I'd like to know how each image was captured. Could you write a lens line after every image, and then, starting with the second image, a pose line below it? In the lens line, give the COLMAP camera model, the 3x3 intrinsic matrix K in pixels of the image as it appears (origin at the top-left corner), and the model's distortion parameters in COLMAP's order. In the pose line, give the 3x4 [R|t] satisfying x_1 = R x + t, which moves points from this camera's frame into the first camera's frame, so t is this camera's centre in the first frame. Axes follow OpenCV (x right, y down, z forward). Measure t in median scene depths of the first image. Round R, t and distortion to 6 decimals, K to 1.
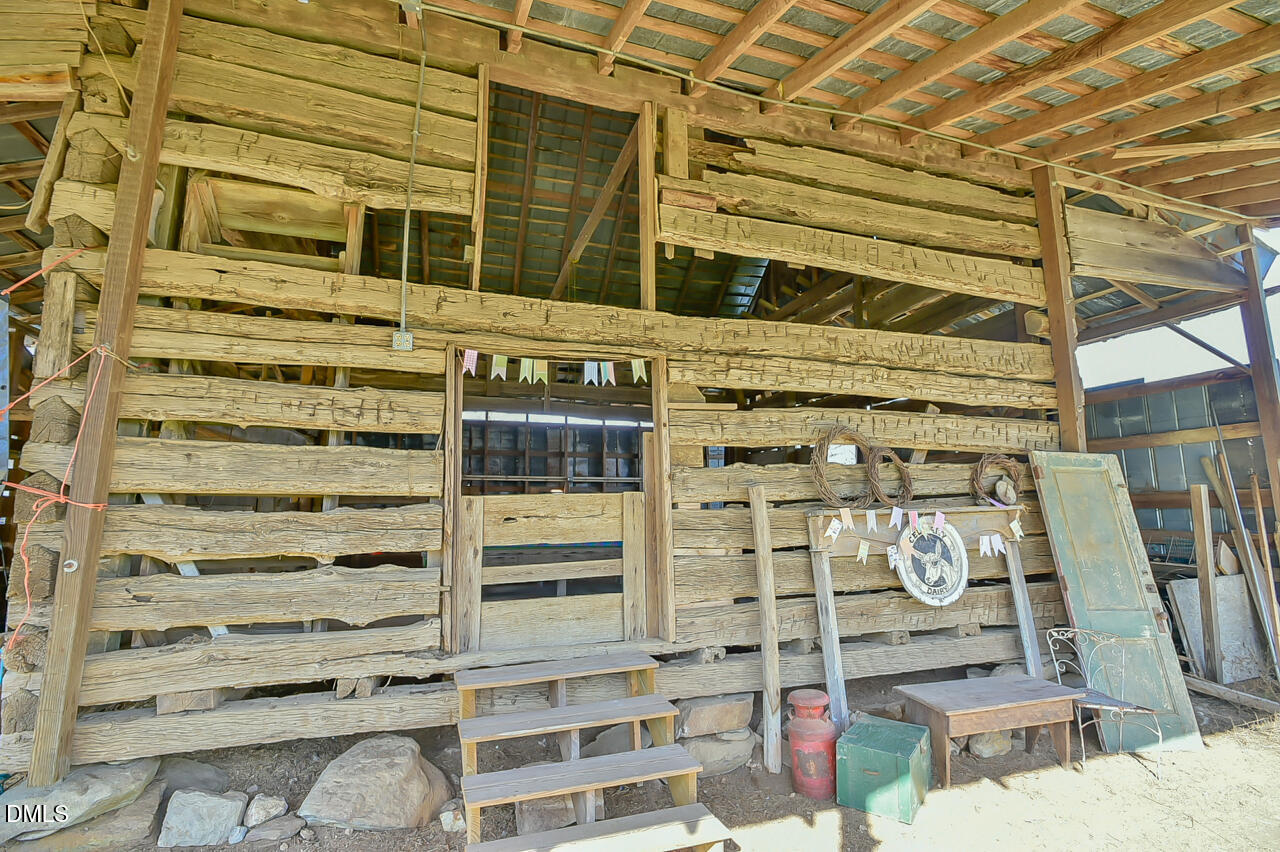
lens RADIAL K [[613.6, 0, 640.4], [0, 613.6, 423.6], [0, 0, 1]] dist [-0.001983, 0.000229]
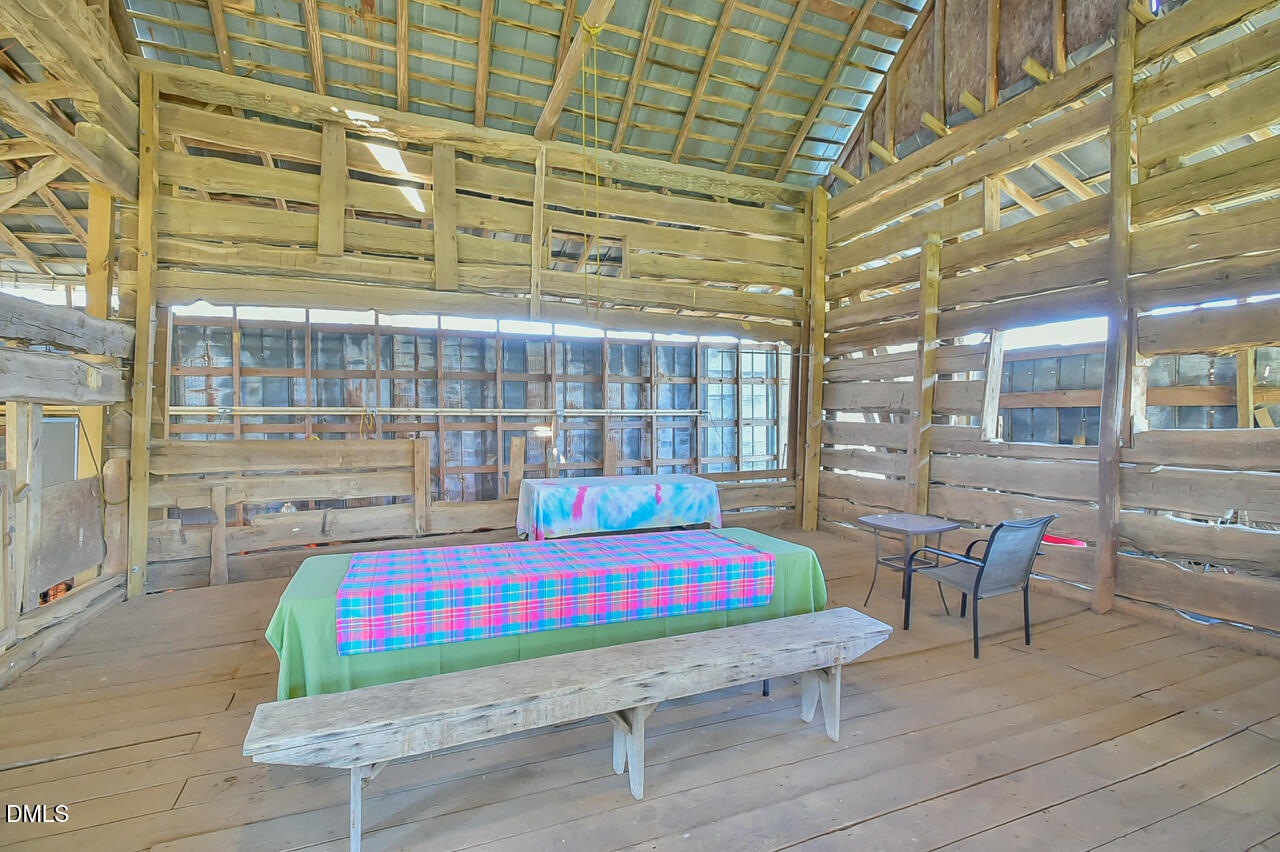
lens RADIAL K [[613.6, 0, 645.4], [0, 613.6, 424.8], [0, 0, 1]] dist [-0.001983, 0.000229]
pose [[0.997201, 0.000702, 0.074767, -0.069423], [-0.011976, 0.988547, 0.150438, -0.005173], [-0.073805, -0.150912, 0.985788, 0.282431]]
